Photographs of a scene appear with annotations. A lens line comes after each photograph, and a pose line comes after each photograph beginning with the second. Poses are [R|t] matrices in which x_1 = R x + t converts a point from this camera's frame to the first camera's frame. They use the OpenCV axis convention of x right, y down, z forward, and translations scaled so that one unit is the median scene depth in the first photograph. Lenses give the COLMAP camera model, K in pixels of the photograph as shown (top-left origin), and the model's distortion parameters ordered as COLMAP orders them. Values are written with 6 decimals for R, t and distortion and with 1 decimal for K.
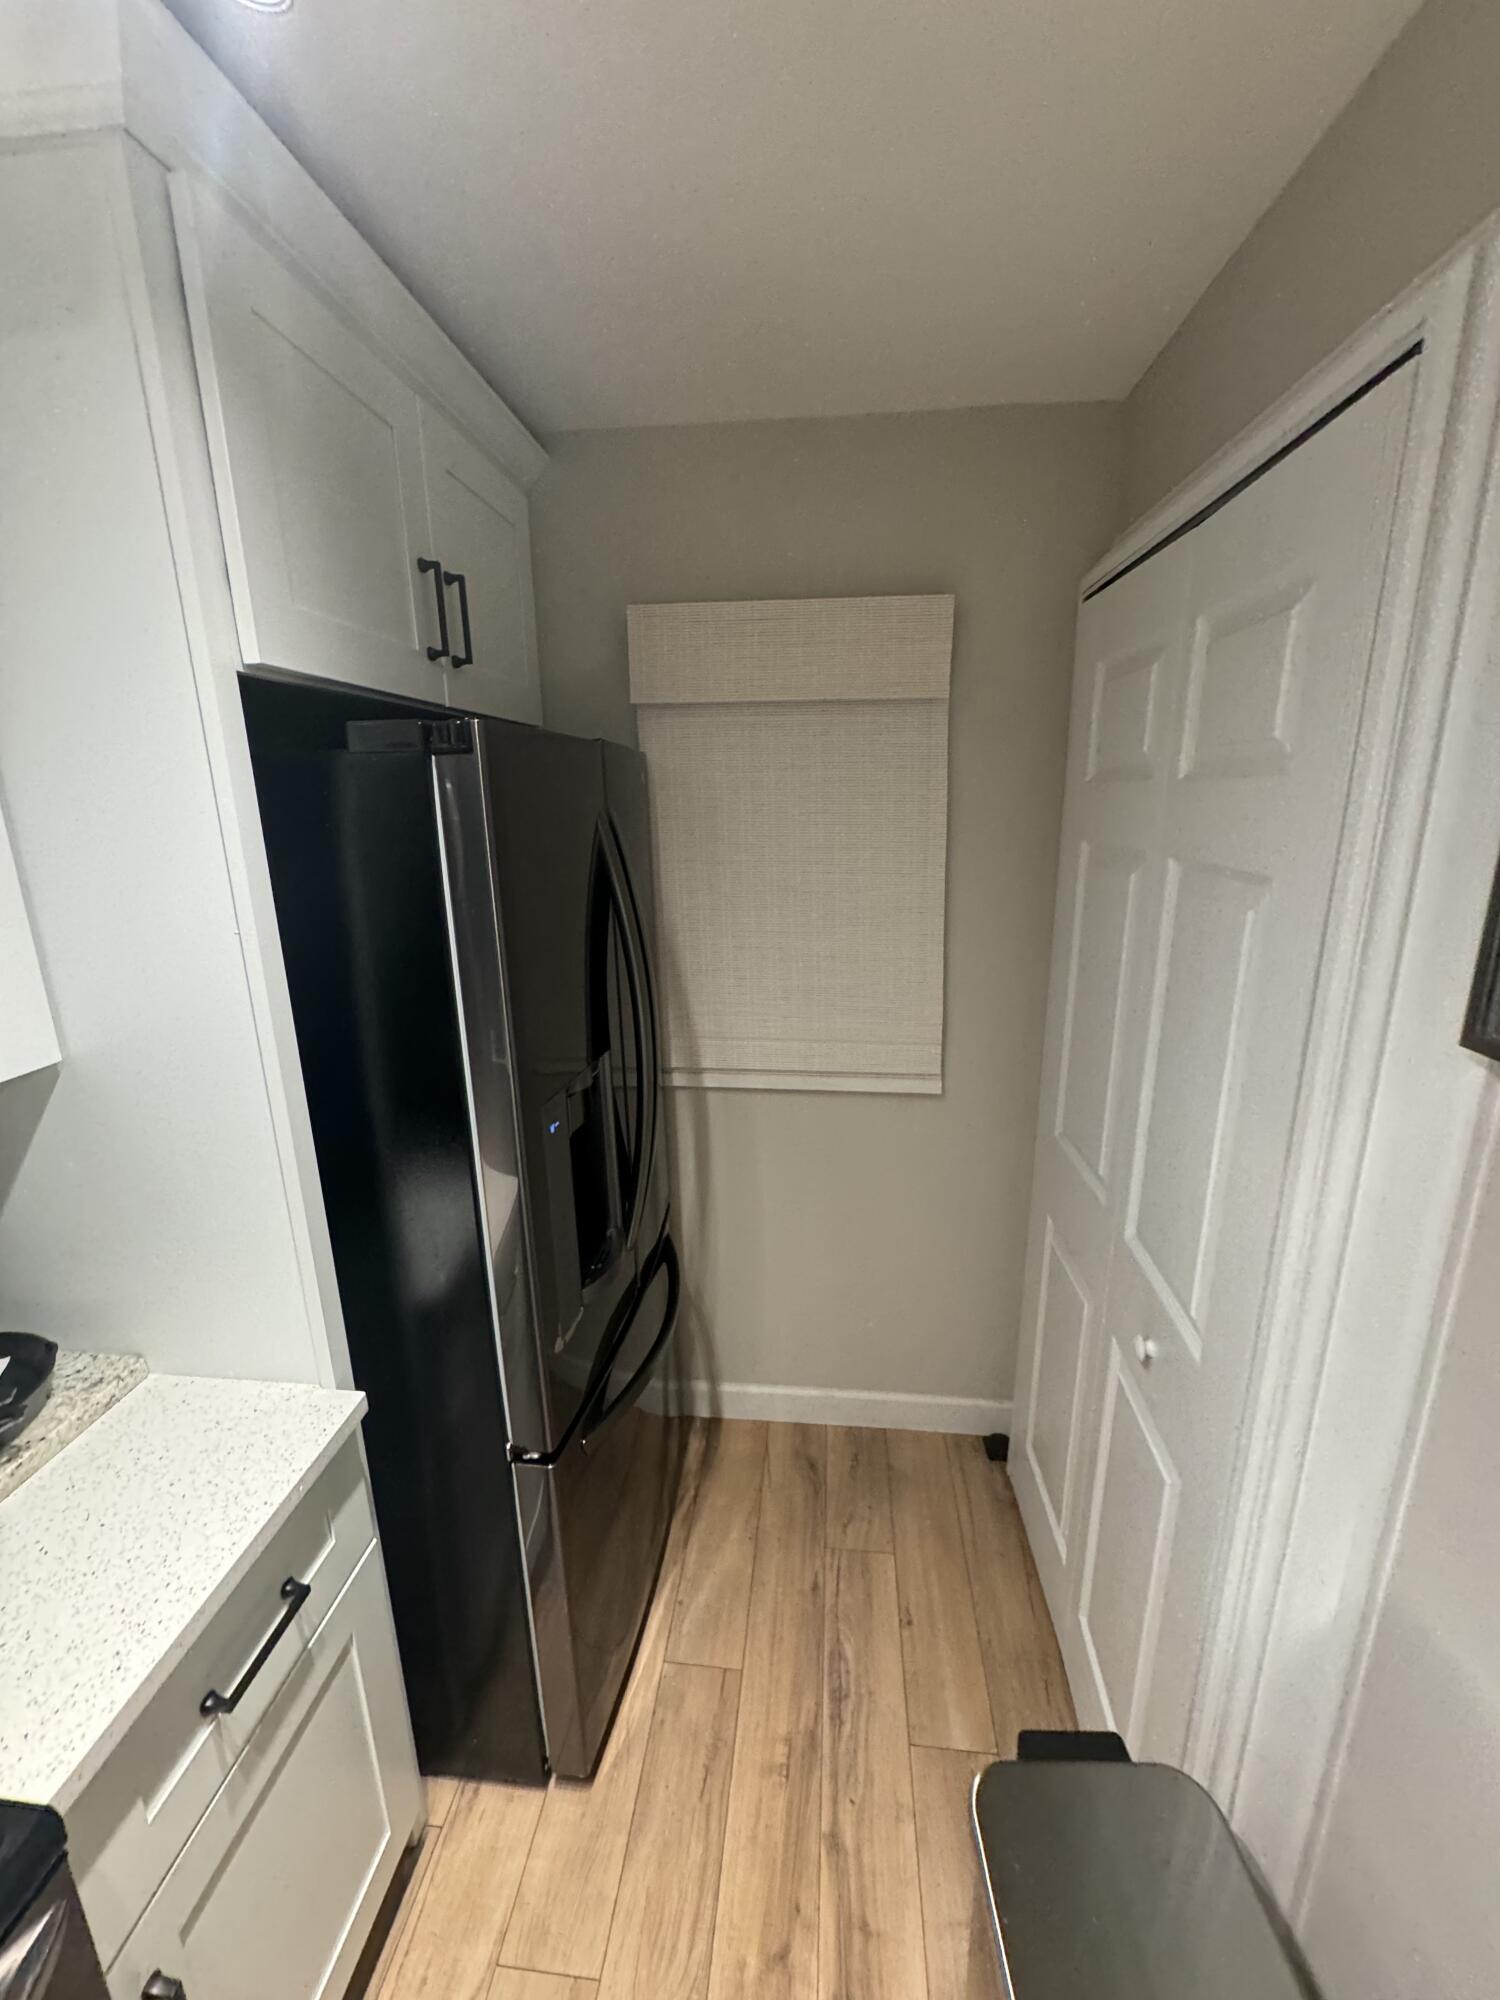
lens RADIAL K [[797.4, 0, 751.0], [0, 797.4, 998.6], [0, 0, 1]] dist [-0.002447, 0.000086]
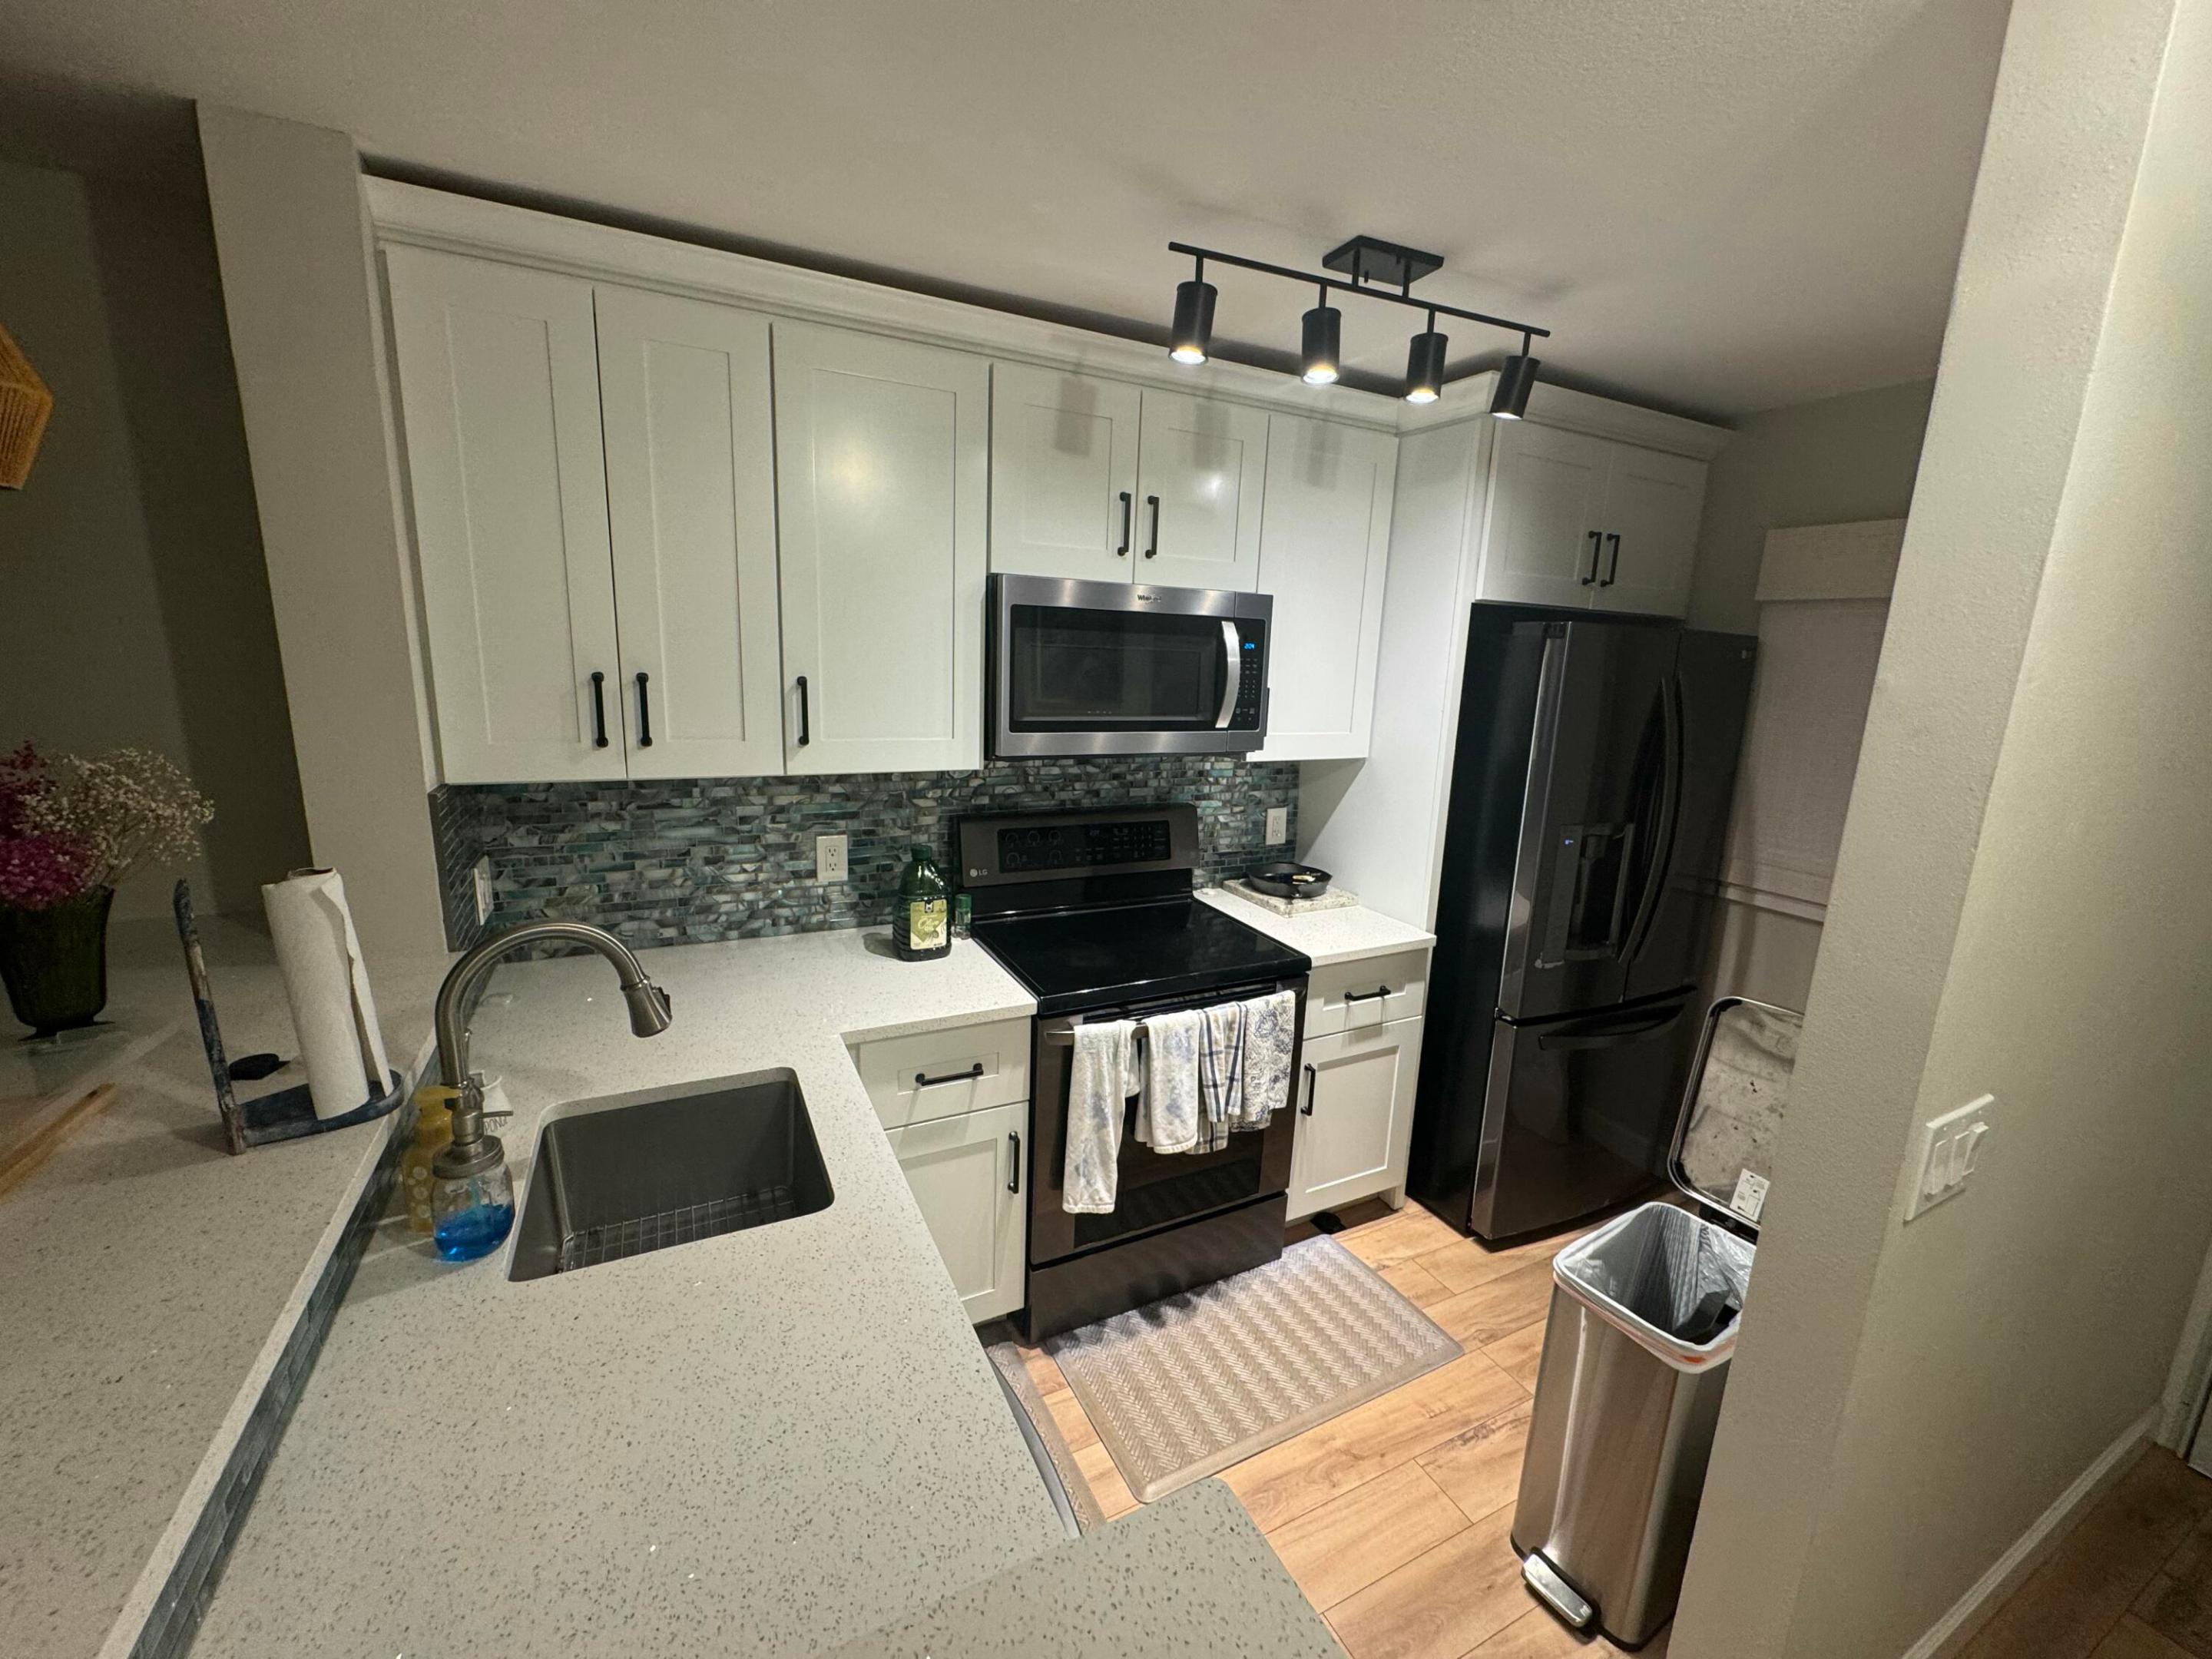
lens RADIAL K [[882.0, 0, 1104.8], [0, 882.0, 830.7], [0, 0, 1]] dist [-0.002447, 0.000086]
pose [[0.540218, 0.203360, -0.816584, 0.621400], [-0.252794, 0.964760, 0.073024, 0.199116], [0.802658, 0.166978, 0.572589, -0.756474]]
